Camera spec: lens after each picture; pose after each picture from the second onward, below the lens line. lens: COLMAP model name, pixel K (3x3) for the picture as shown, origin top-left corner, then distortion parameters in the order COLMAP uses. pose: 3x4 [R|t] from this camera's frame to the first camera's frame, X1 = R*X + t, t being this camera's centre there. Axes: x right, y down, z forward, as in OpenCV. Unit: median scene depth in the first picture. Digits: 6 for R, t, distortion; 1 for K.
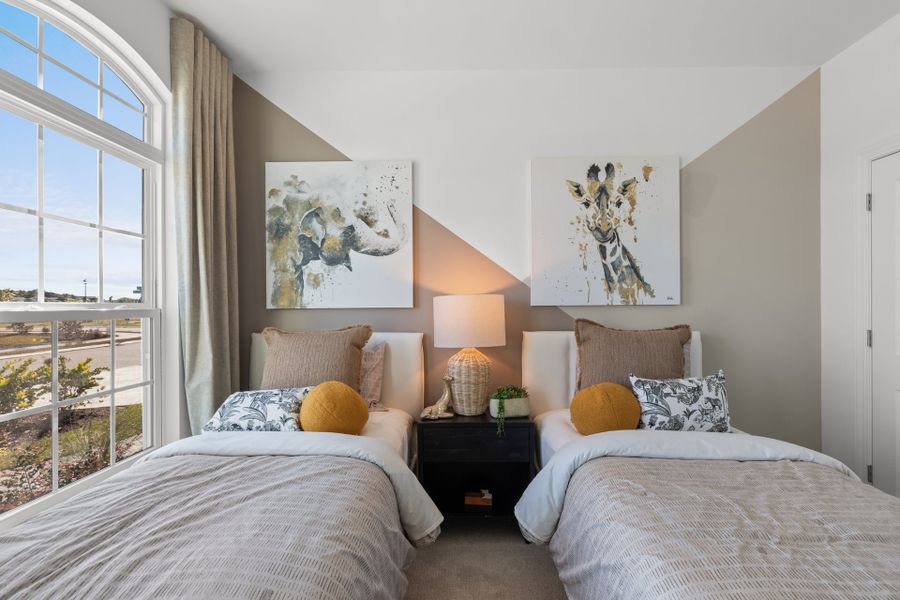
lens RADIAL K [[417.9, 0, 450.0], [0, 417.9, 304.6], [0, 0, 1]] dist [-0.000926, -0.000905]
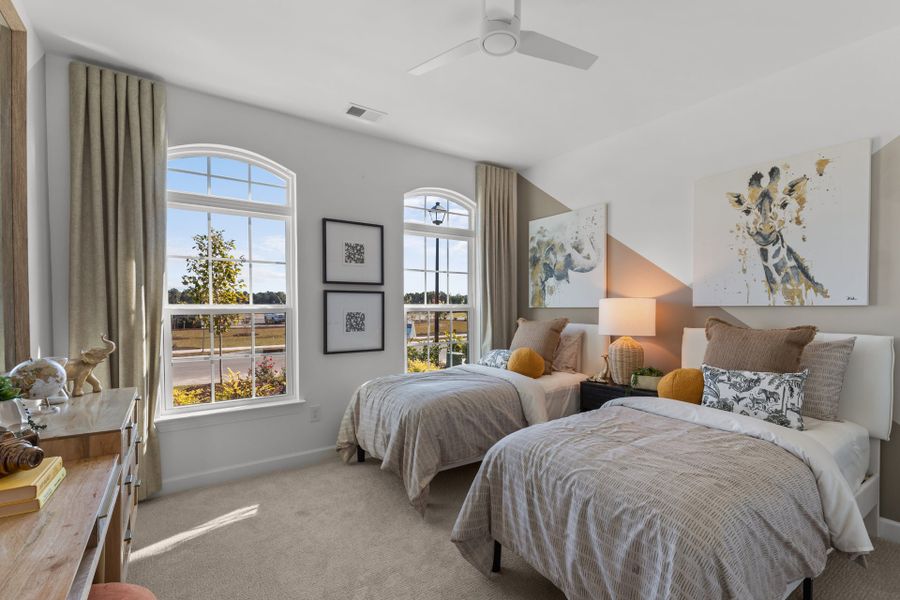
lens RADIAL K [[417.9, 0, 450.0], [0, 417.9, 304.6], [0, 0, 1]] dist [-0.000926, -0.000905]
pose [[0.571837, -0.000829, -0.820367, 0.772926], [0.005518, 0.999981, 0.002836, -0.009019], [0.820349, -0.006149, 0.571830, -0.239776]]
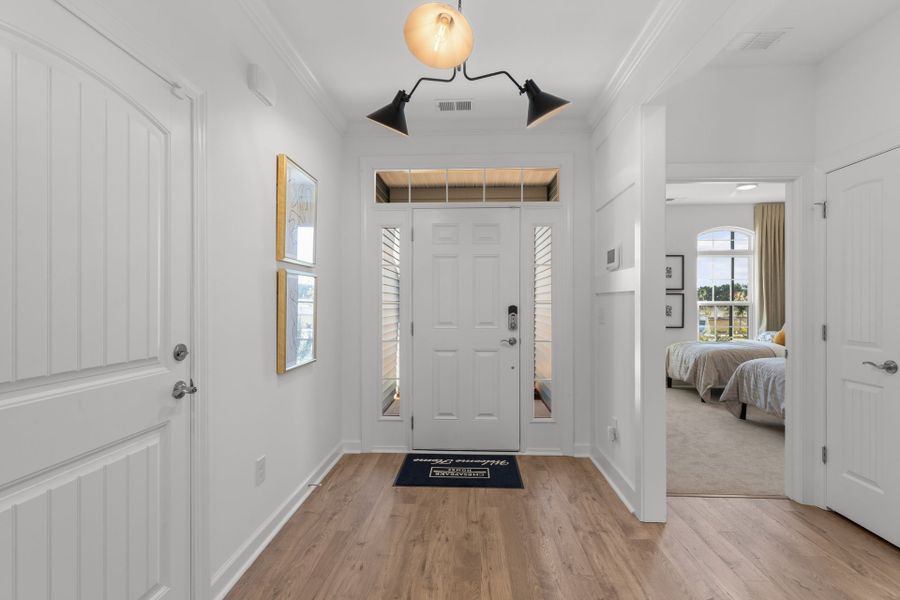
lens RADIAL K [[417.9, 0, 450.0], [0, 417.9, 304.6], [0, 0, 1]] dist [-0.000926, -0.000905]
pose [[-0.033619, 0.011070, -0.999373, 1.962531], [0.004176, 0.999931, 0.010935, -0.018778], [0.999426, -0.003806, -0.033663, -0.893823]]
